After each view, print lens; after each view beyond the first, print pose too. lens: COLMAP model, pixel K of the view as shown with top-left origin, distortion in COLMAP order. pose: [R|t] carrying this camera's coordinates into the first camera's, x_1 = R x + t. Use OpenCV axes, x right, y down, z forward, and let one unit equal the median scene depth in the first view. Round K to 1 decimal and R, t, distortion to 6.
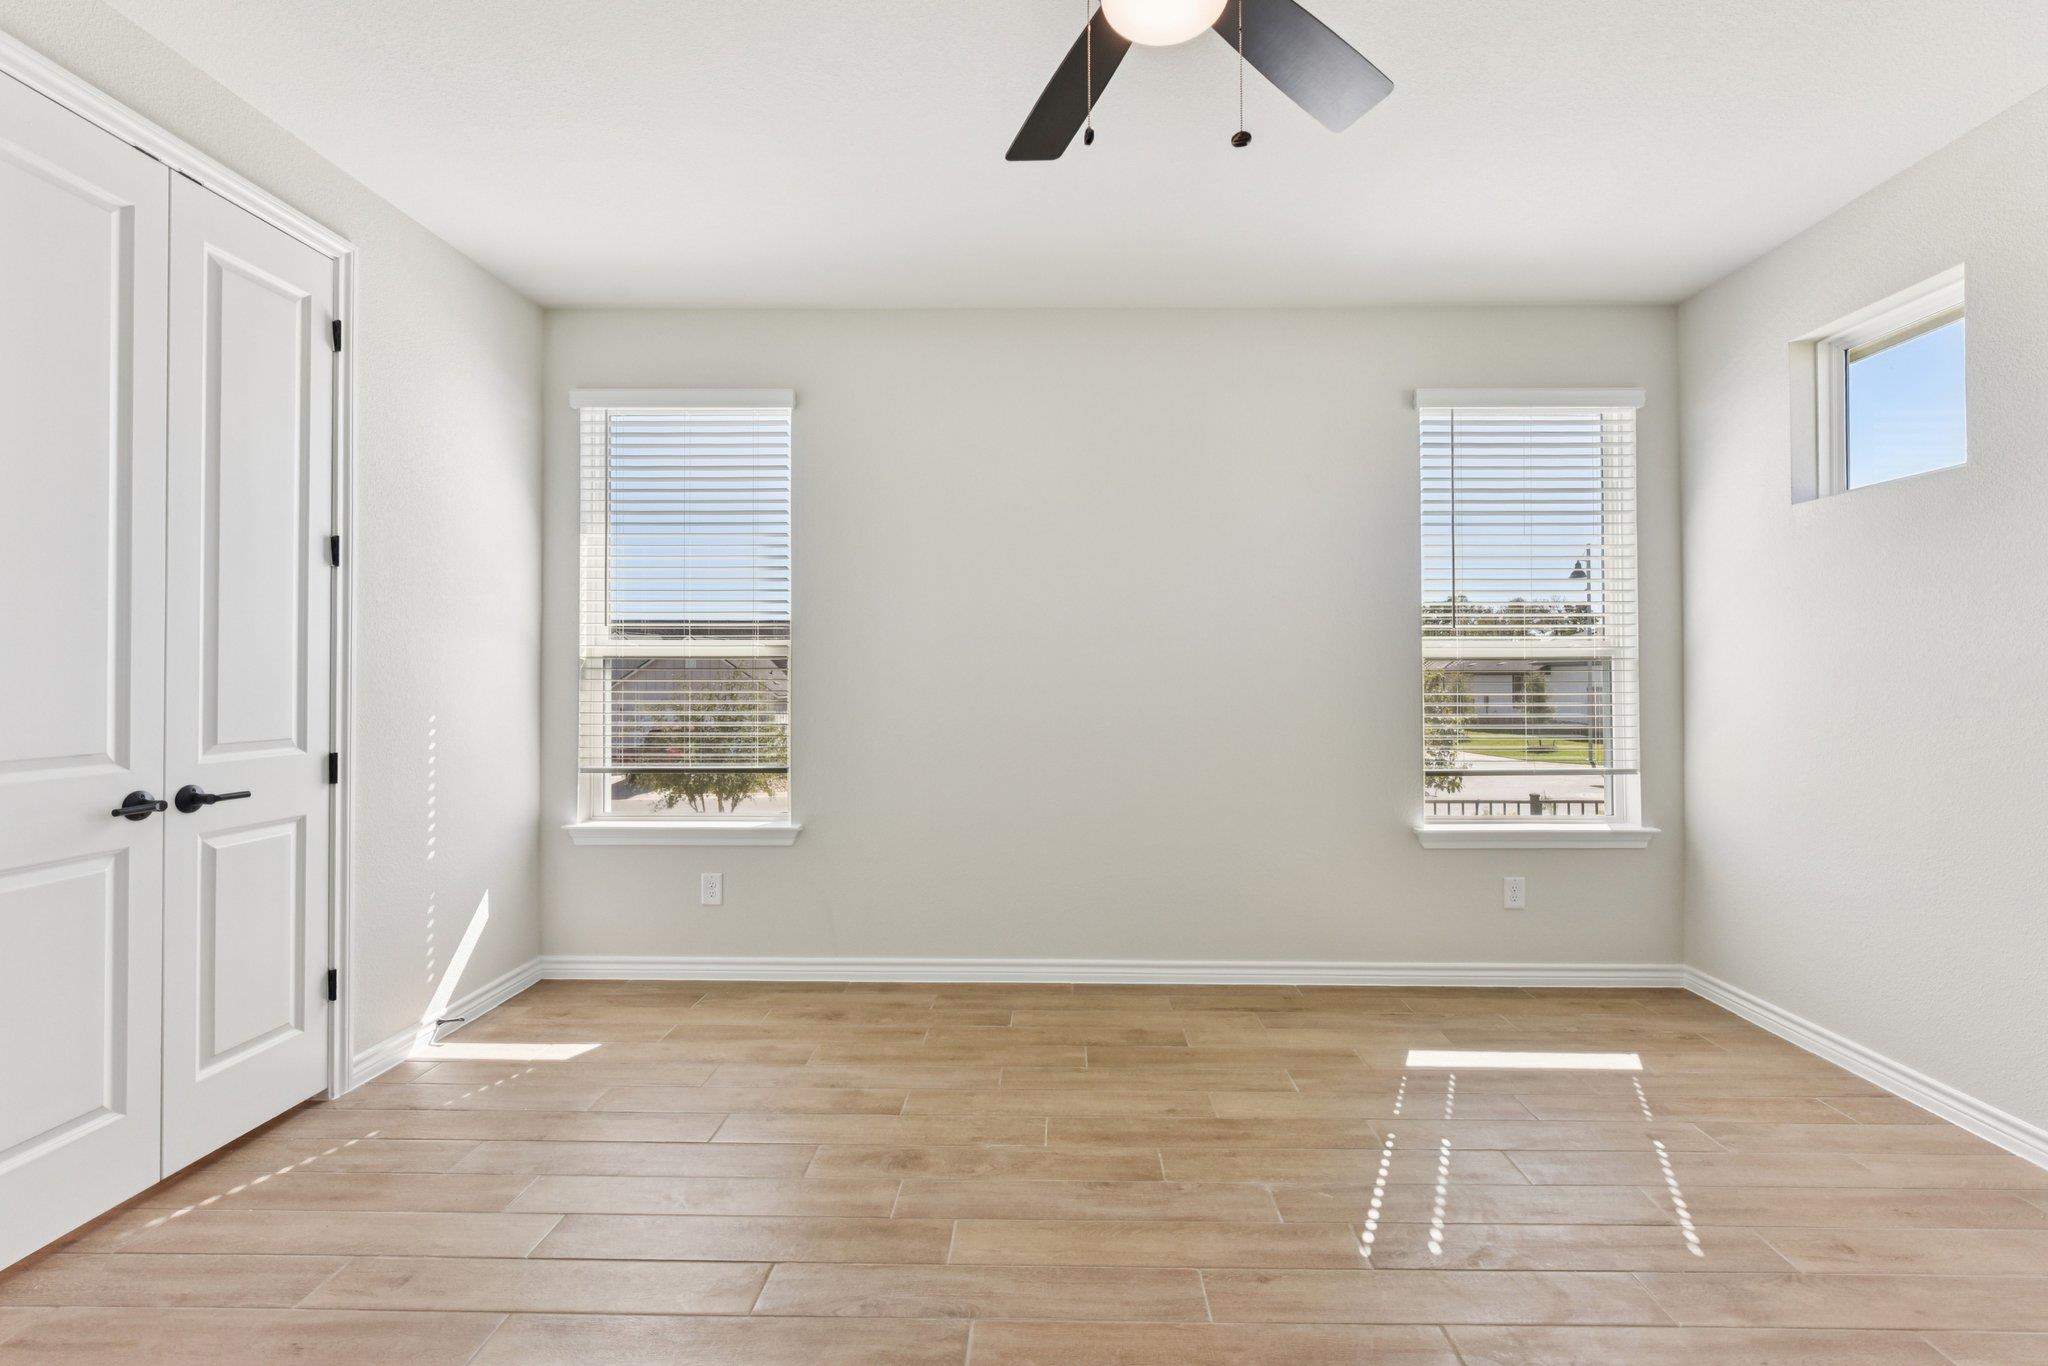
lens RADIAL K [[852.3, 0, 1047.5], [0, 852.3, 669.6], [0, 0, 1]] dist [0.000373, -0.000192]
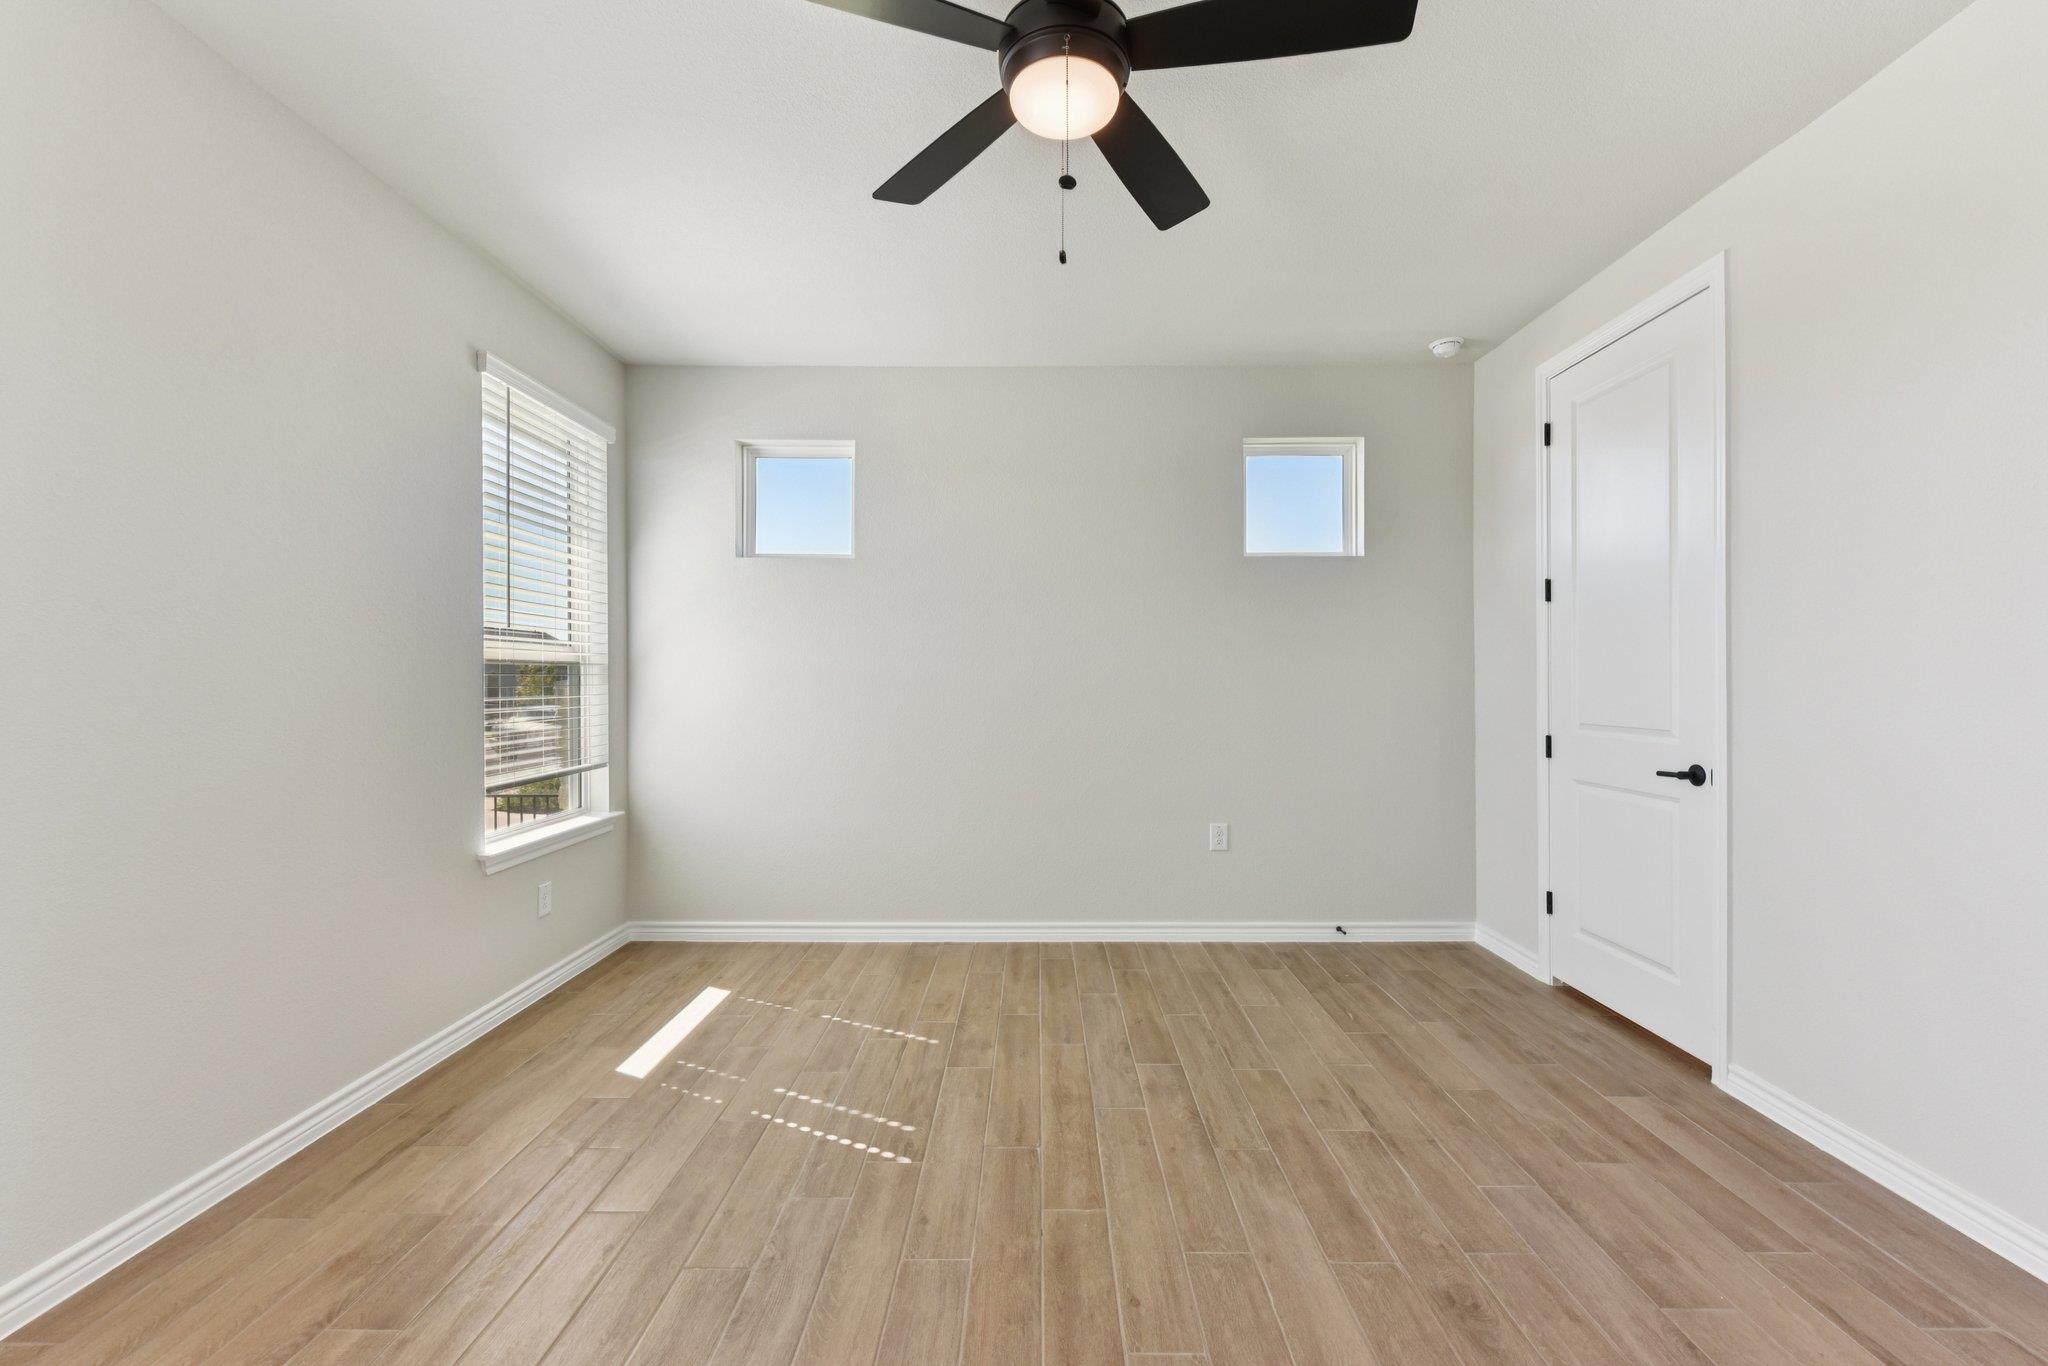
lens RADIAL K [[845.3, 0, 1032.9], [0, 845.3, 681.2], [0, 0, 1]] dist [0.000662, -0.000031]
pose [[-0.010796, -0.001352, 0.999941, -0.468273], [-0.008867, 0.999960, 0.001256, 0.003229], [-0.999902, -0.008853, -0.010807, 0.479368]]
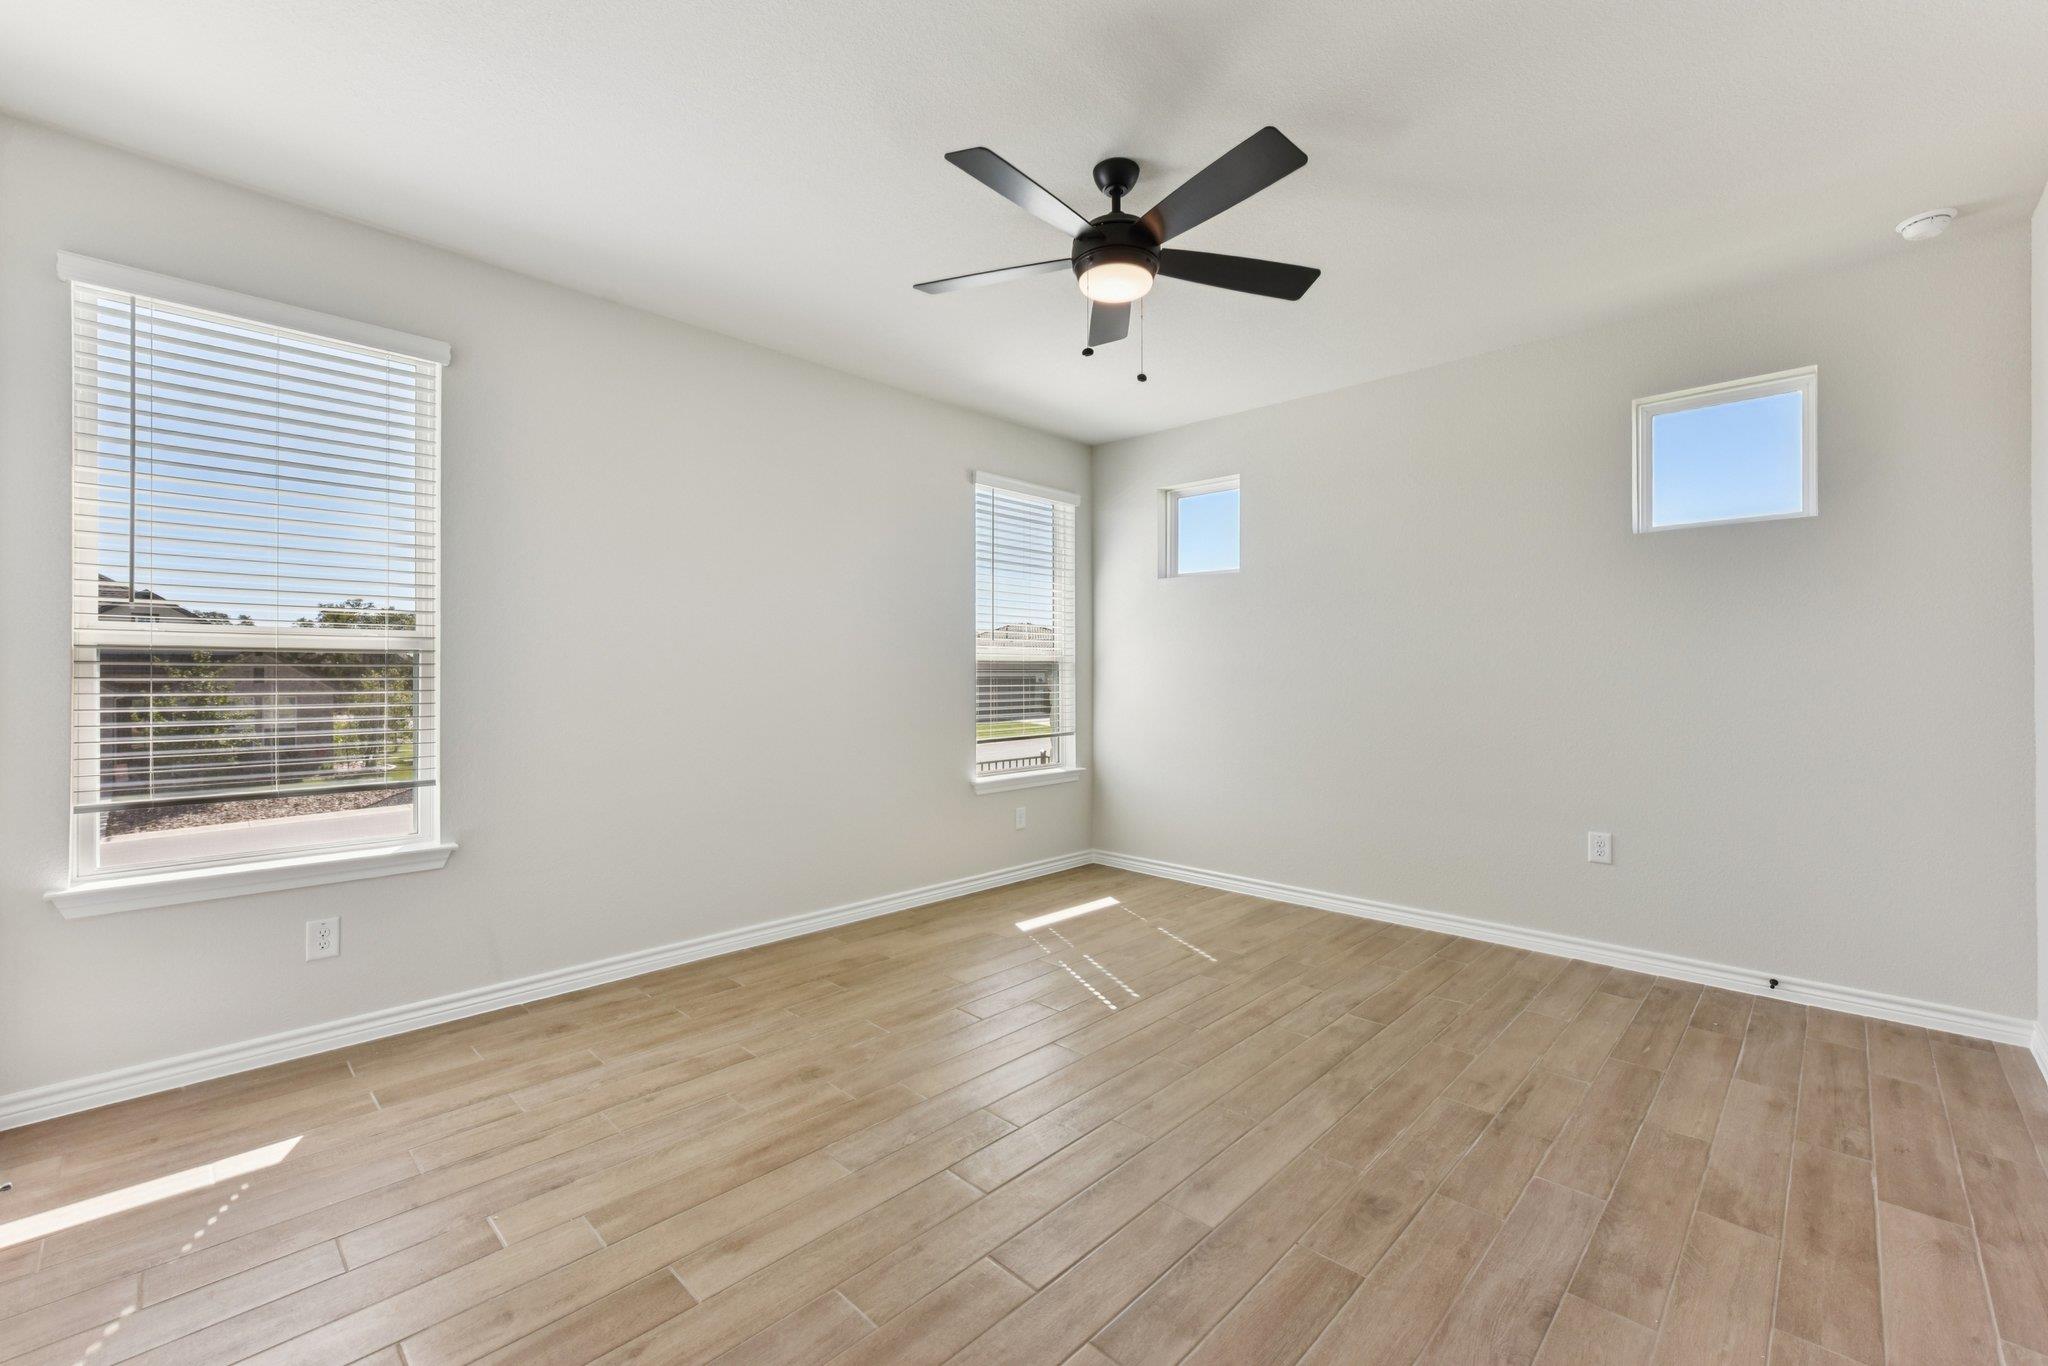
lens RADIAL K [[850.1, 0, 1027.3], [0, 850.1, 670.4], [0, 0, 1]] dist [0.001800, -0.000623]
pose [[0.684983, 0.003310, 0.728551, -0.571525], [-0.006352, 0.999979, 0.001429, -0.000123], [-0.728531, -0.005606, 0.684990, -0.031832]]
